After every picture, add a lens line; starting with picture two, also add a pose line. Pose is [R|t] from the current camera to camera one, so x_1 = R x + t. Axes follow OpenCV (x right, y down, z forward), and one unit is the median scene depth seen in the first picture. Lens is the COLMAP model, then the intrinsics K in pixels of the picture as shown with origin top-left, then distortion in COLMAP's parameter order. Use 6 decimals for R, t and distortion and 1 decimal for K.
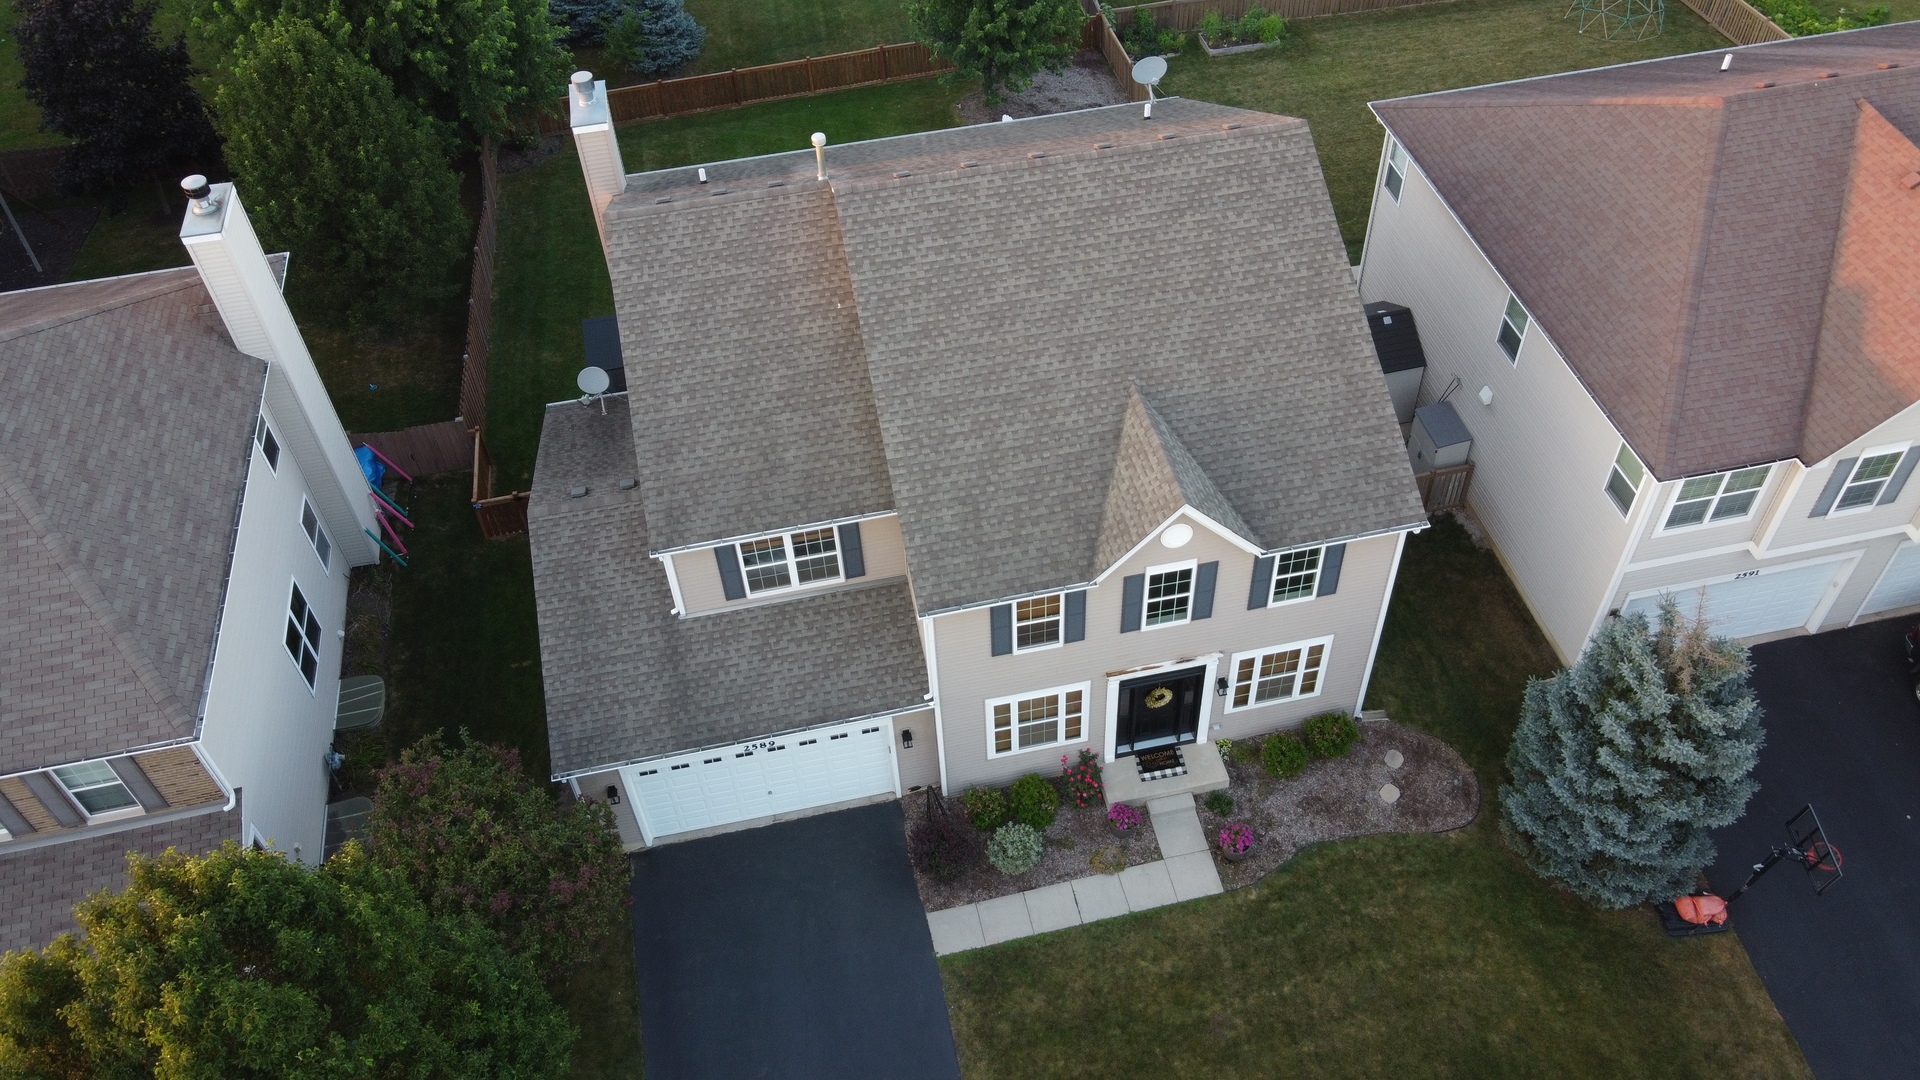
lens RADIAL K [[1458.6, 0, 954.4], [0, 1458.6, 507.4], [0, 0, 1]] dist [0.004297, 0.009391]
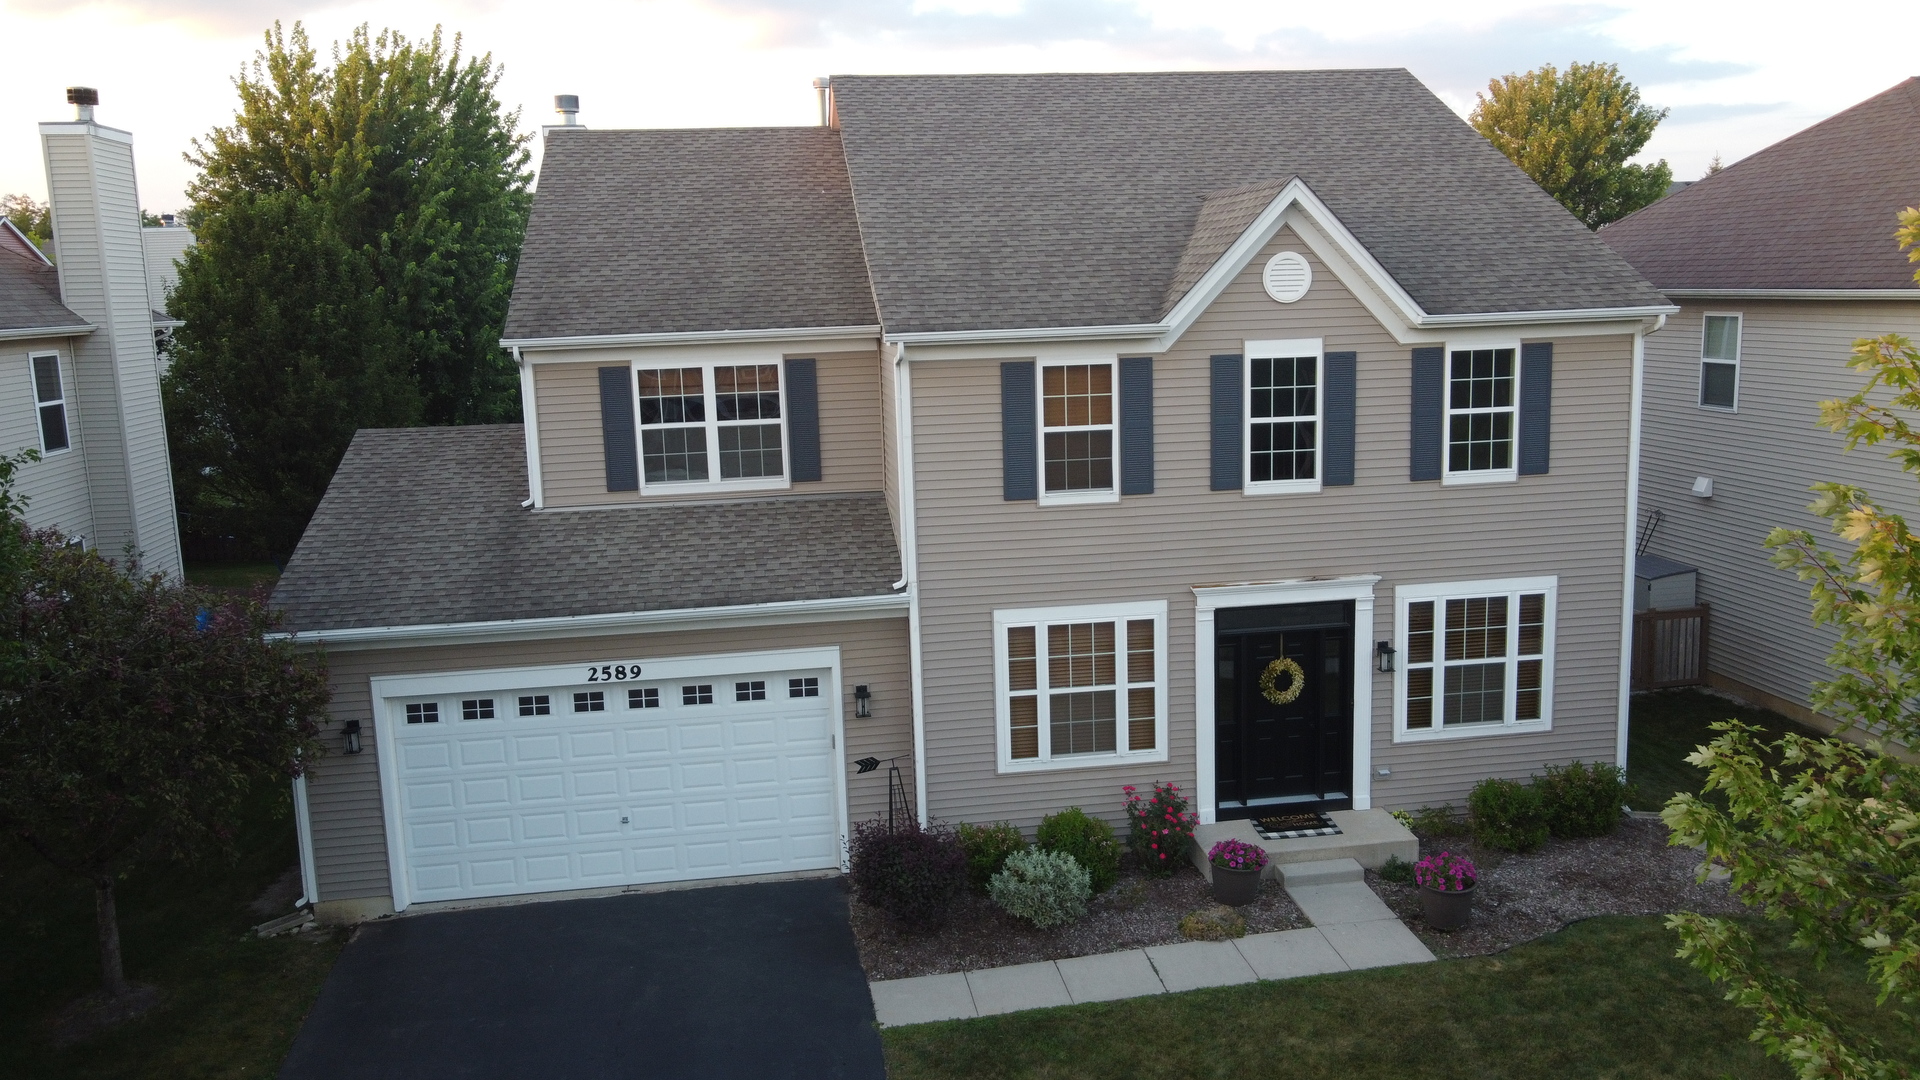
lens RADIAL K [[1458.6, 0, 954.4], [0, 1458.6, 507.4], [0, 0, 1]] dist [0.004297, 0.009391]
pose [[0.998202, 0.019596, -0.056642, 0.037946], [-0.049237, 0.806998, -0.588498, 0.449899], [0.034178, 0.590229, 0.806512, 0.476138]]
